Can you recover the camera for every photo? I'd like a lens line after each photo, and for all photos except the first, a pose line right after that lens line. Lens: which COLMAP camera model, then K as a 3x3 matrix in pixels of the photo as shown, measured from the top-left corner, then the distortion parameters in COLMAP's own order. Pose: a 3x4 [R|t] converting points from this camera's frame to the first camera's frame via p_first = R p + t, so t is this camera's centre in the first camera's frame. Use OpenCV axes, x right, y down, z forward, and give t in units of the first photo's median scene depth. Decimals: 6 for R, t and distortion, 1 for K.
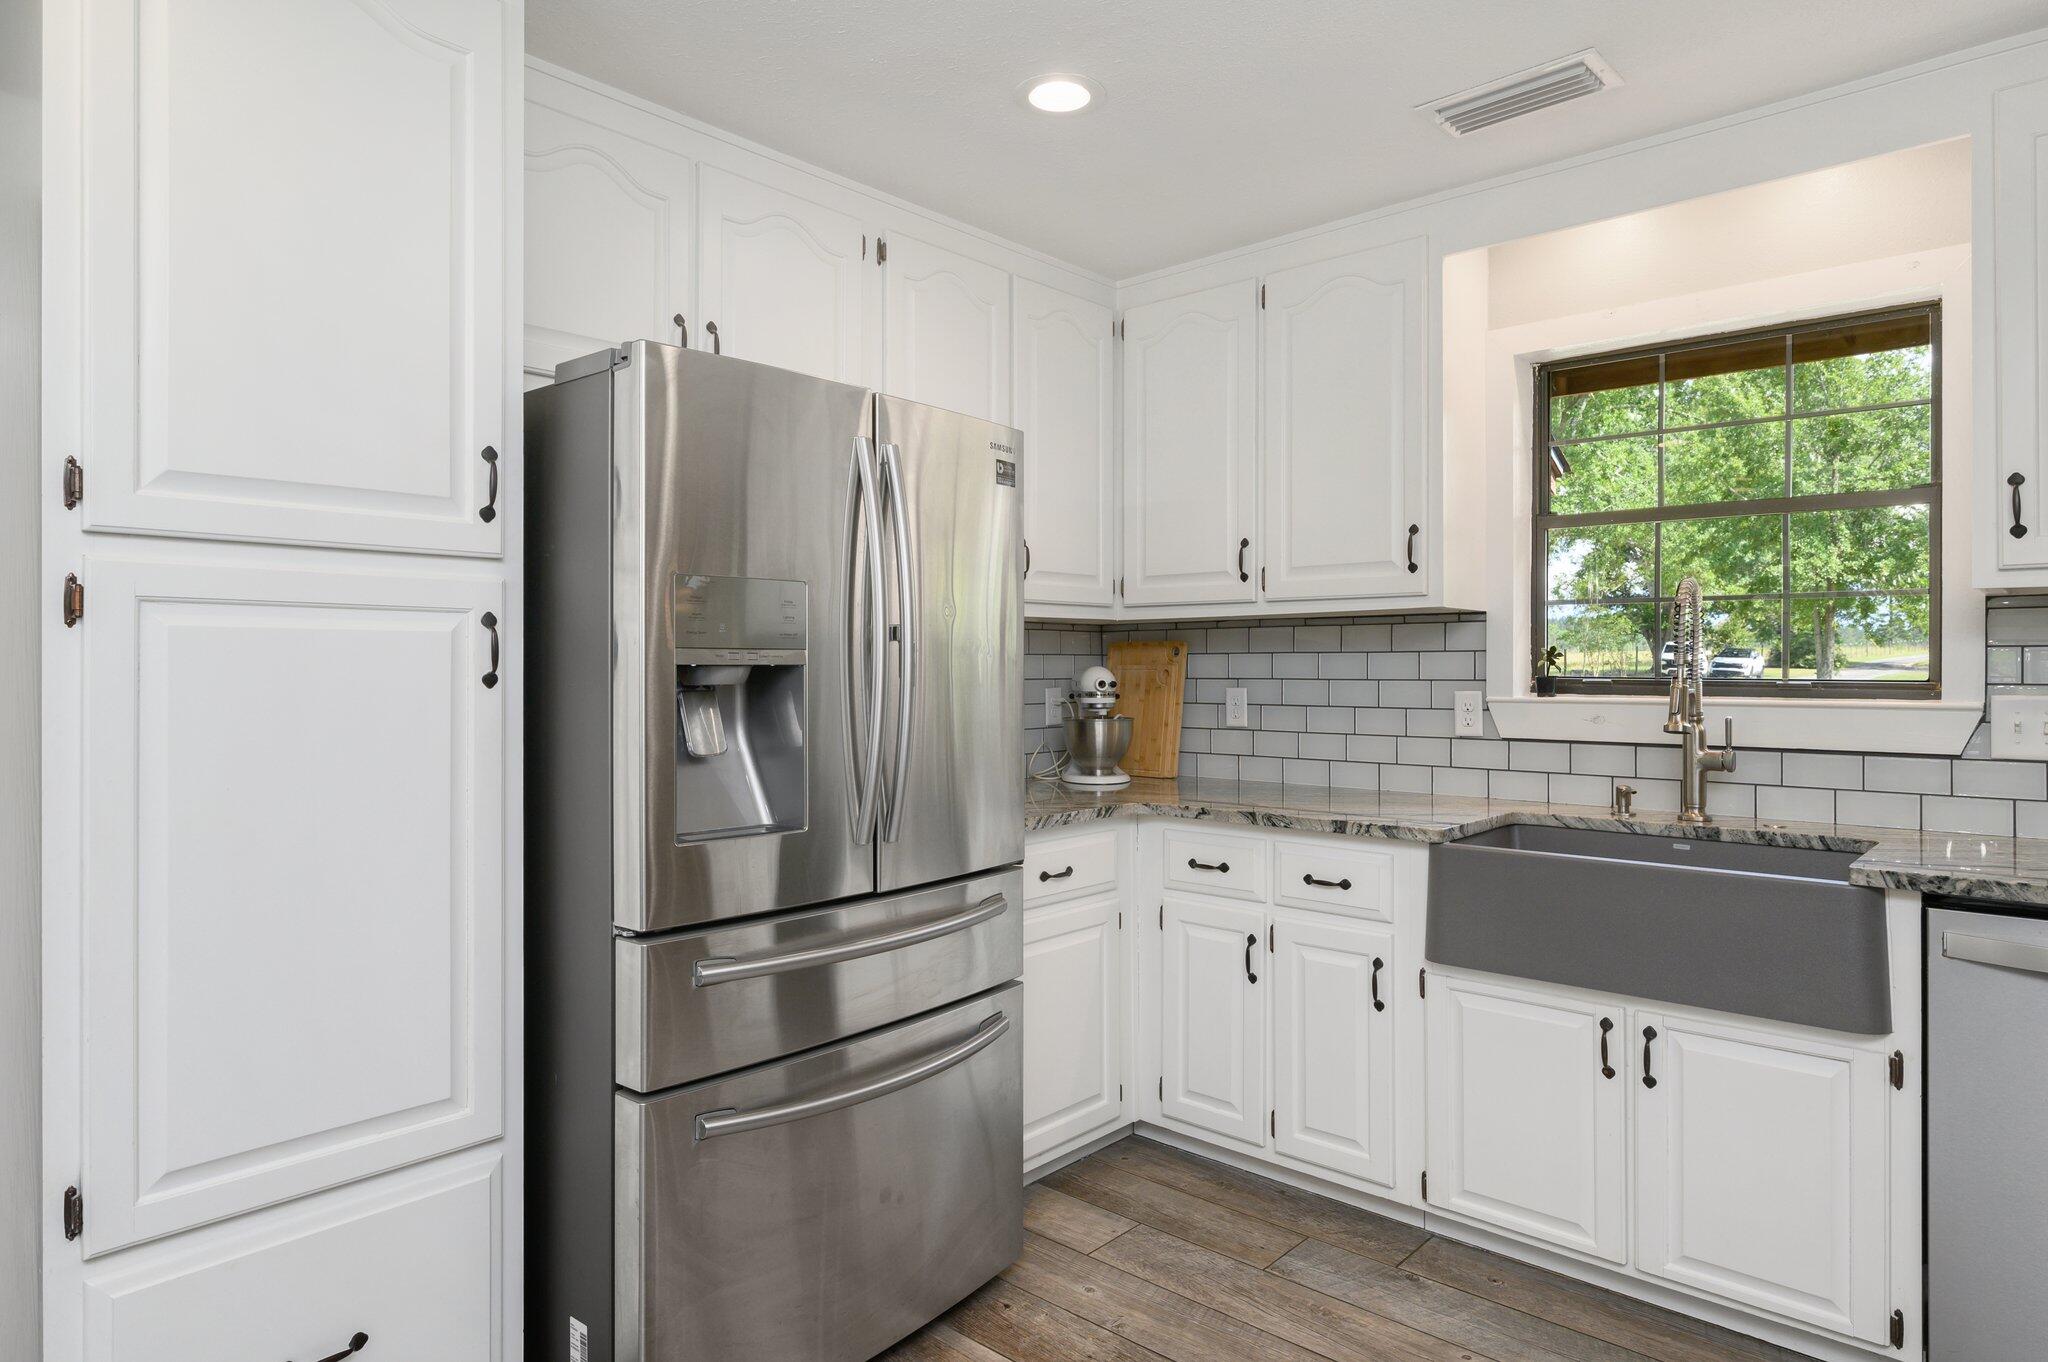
lens RADIAL K [[1181.7, 0, 1019.5], [0, 1181.7, 660.1], [0, 0, 1]] dist [-0.009793, 0.002514]
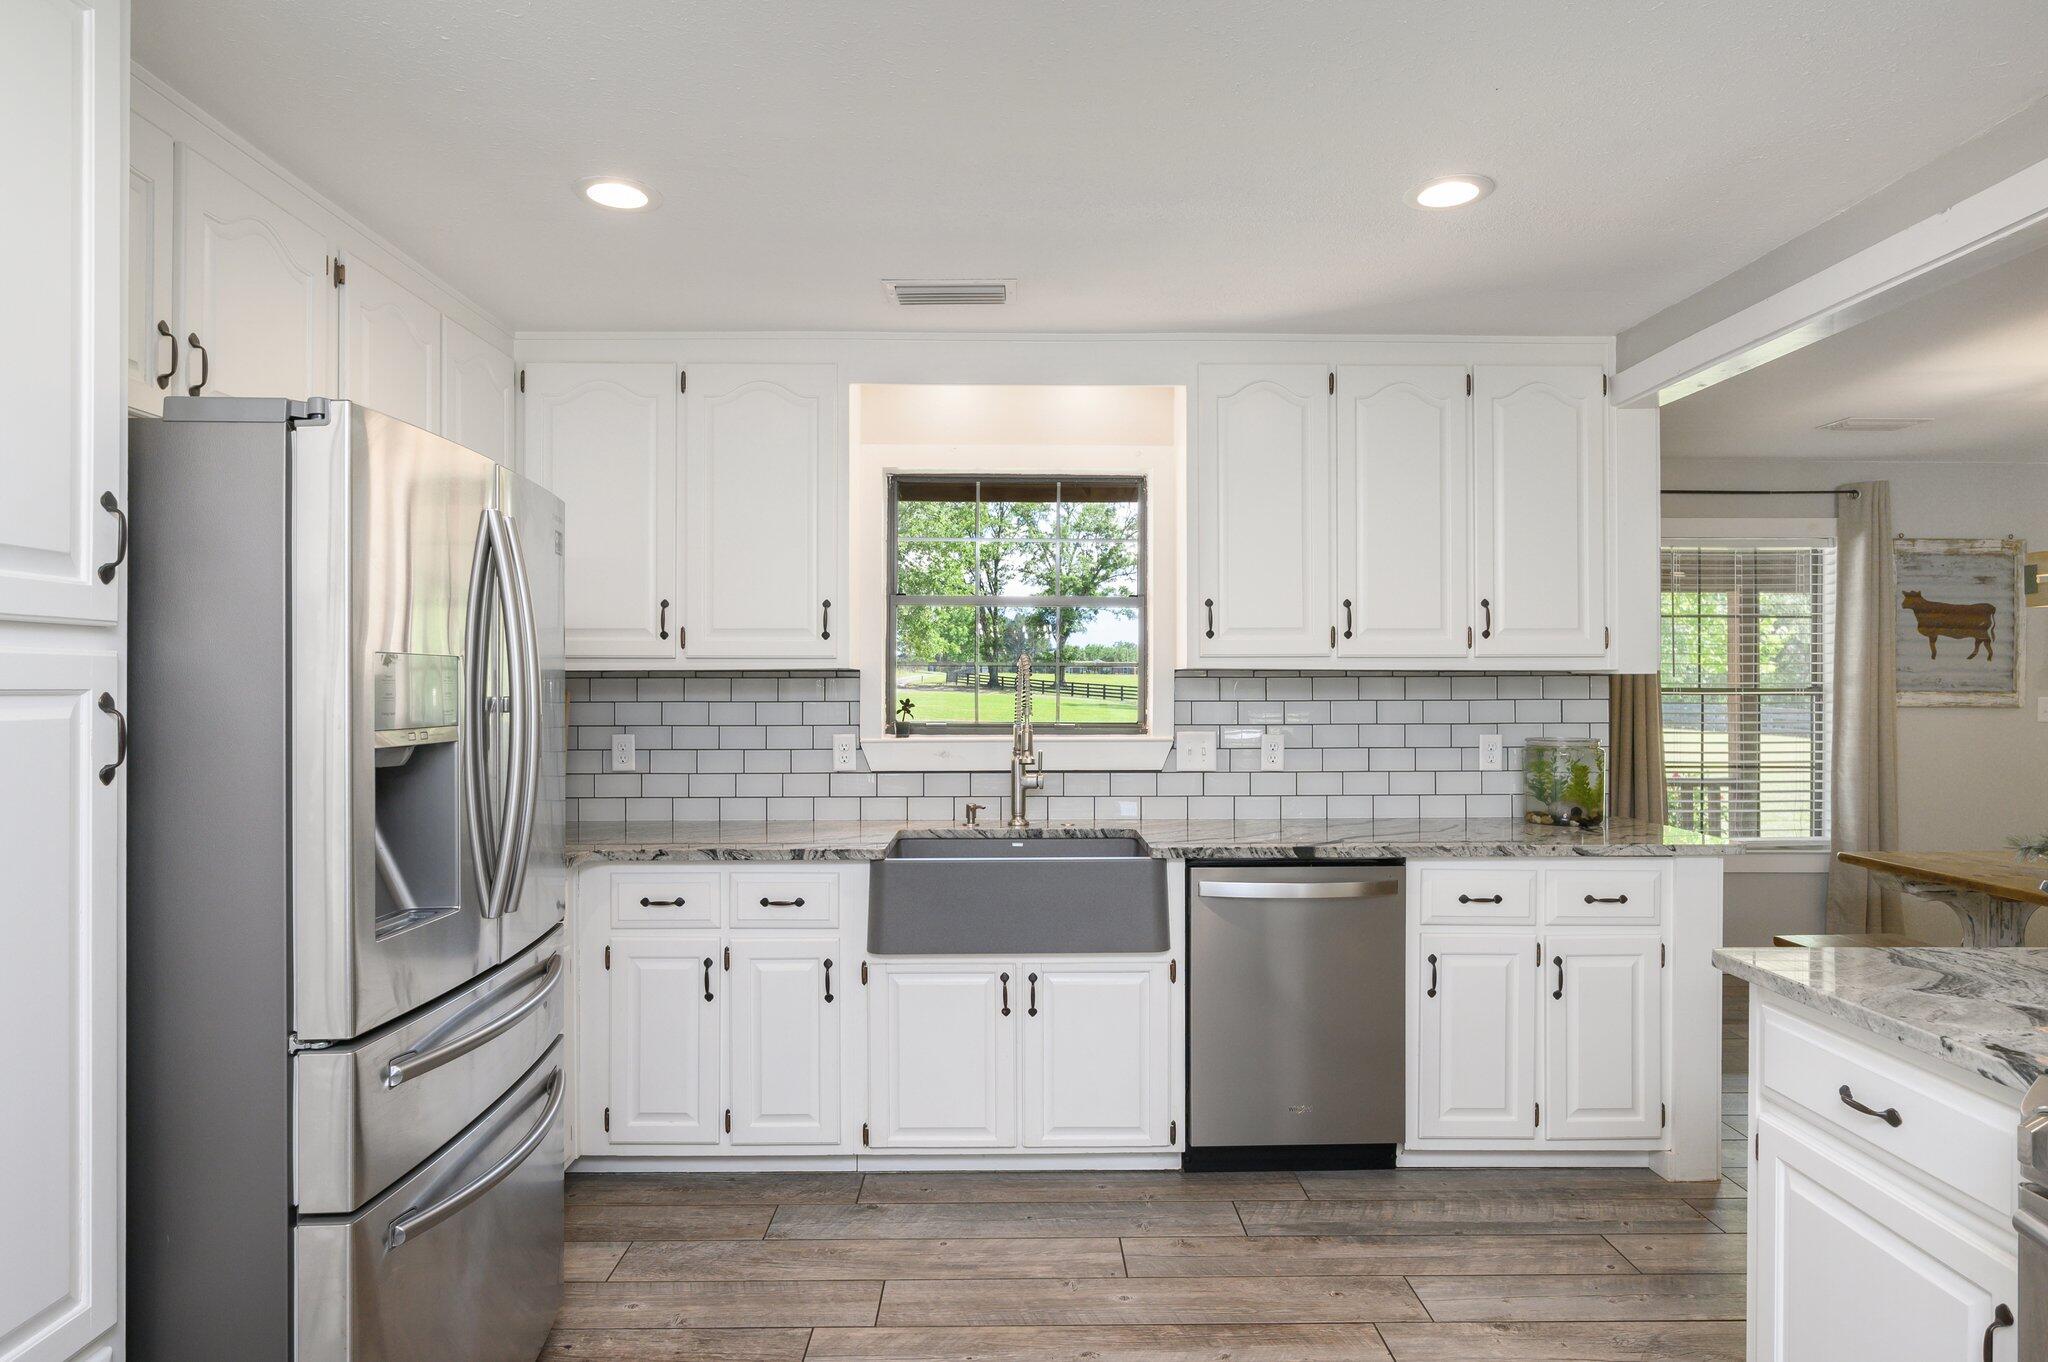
lens RADIAL K [[1181.7, 0, 1017.0], [0, 1181.7, 677.2], [0, 0, 1]] dist [-0.009793, 0.002514]
pose [[0.732533, 0.003245, 0.680724, -0.375151], [-0.002361, 0.999995, -0.002226, -0.035398], [-0.680727, 0.000024, 0.732537, -0.025261]]
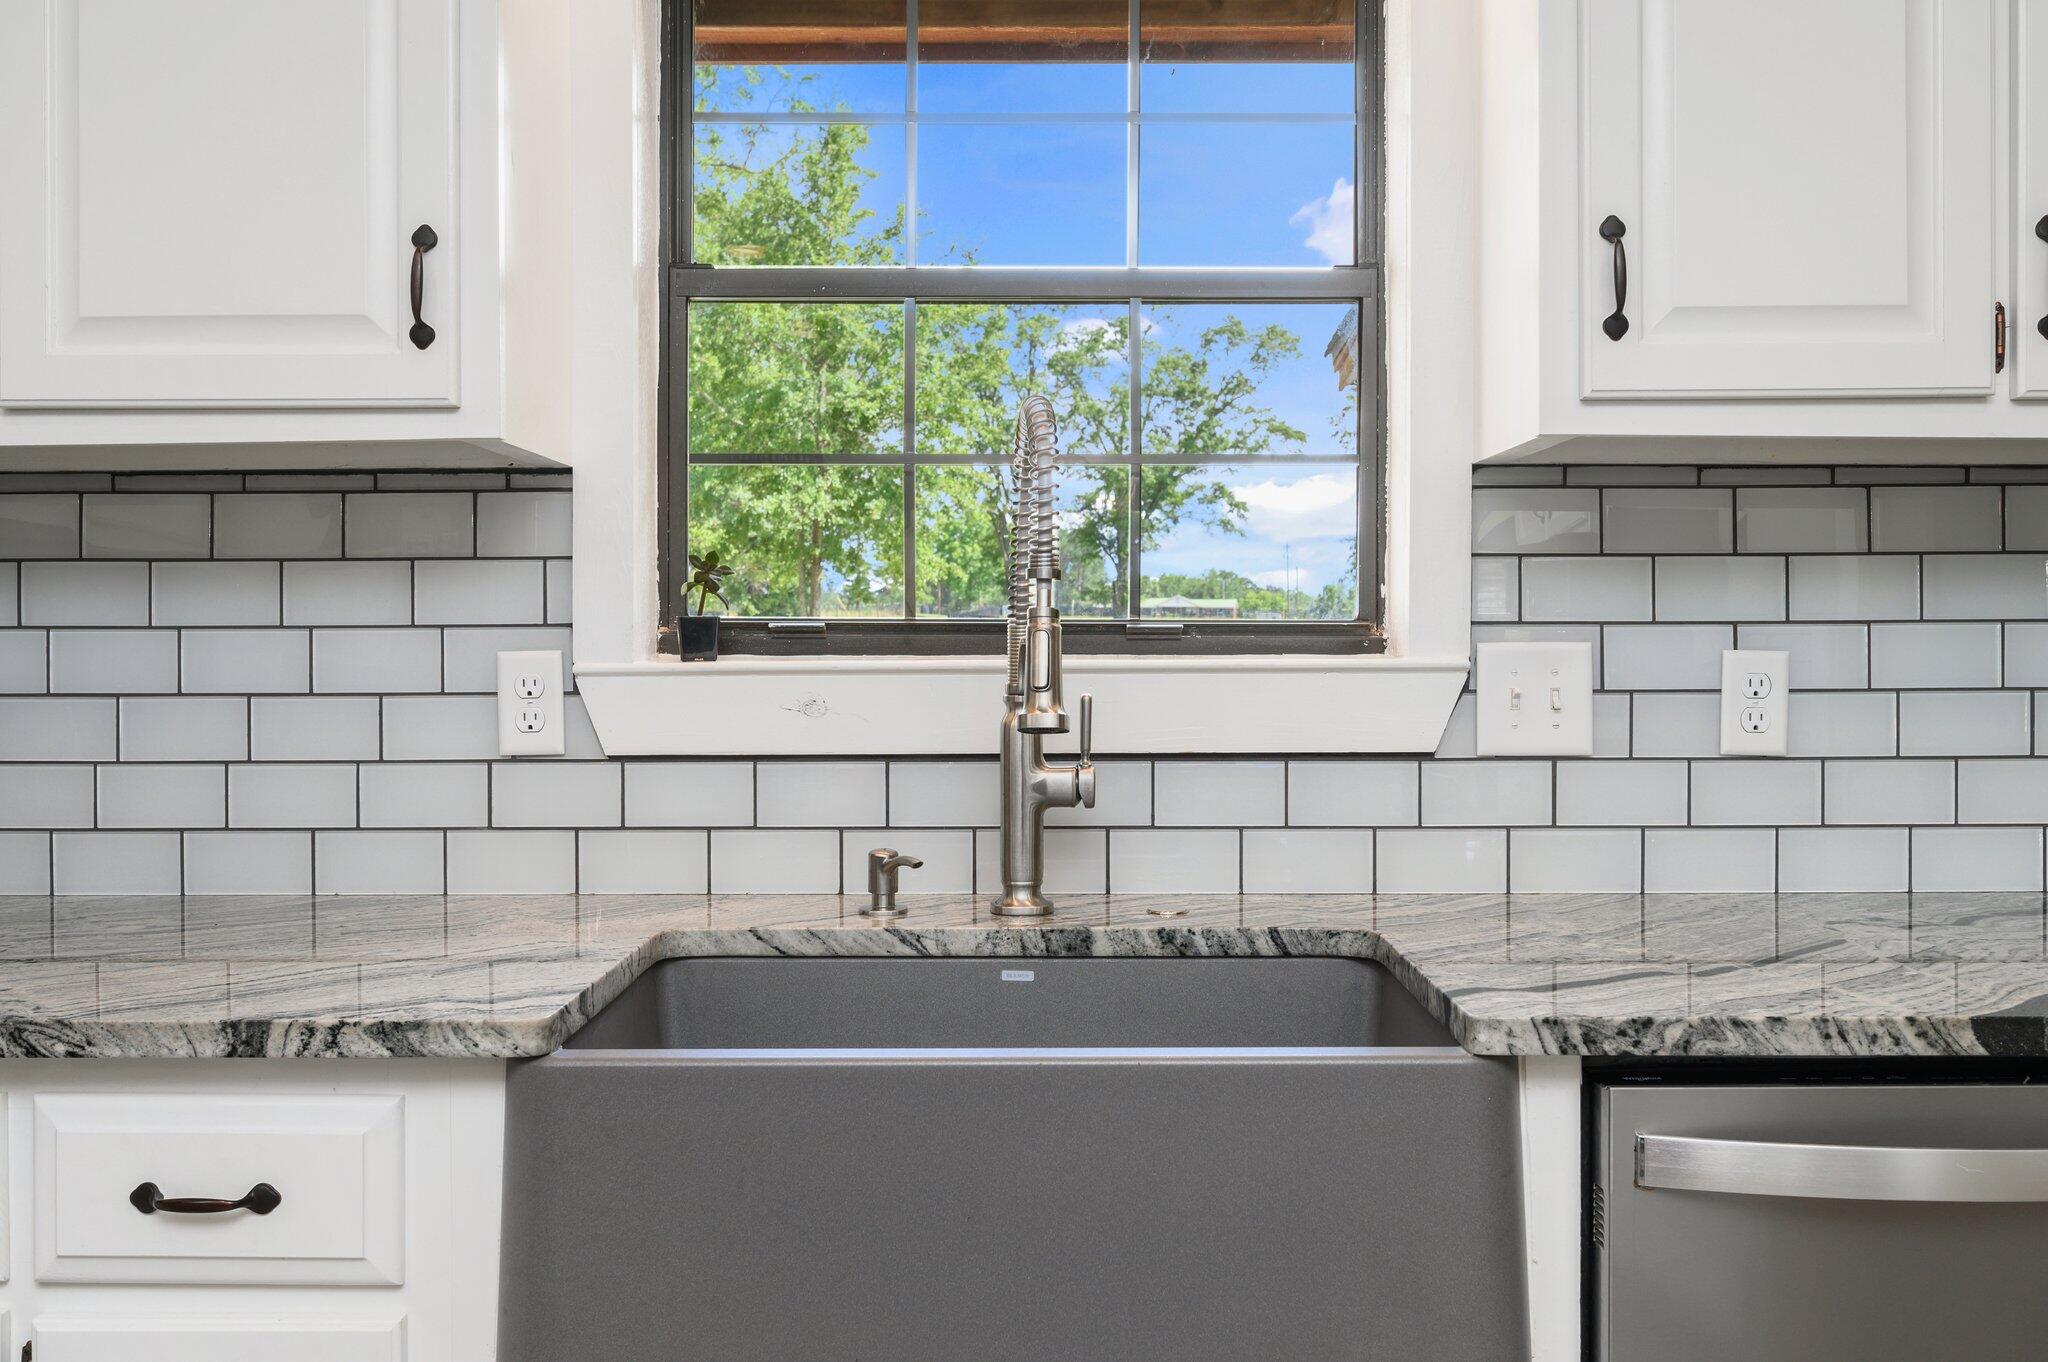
lens RADIAL K [[1769.2, 0, 1031.3], [0, 1769.2, 649.0], [0, 0, 1]] dist [0.003006, -0.016586]
pose [[0.741928, -0.007053, 0.670442, 0.094320], [-0.001357, 0.999927, 0.012021, 0.020238], [-0.670478, -0.009828, 0.741864, 0.457436]]
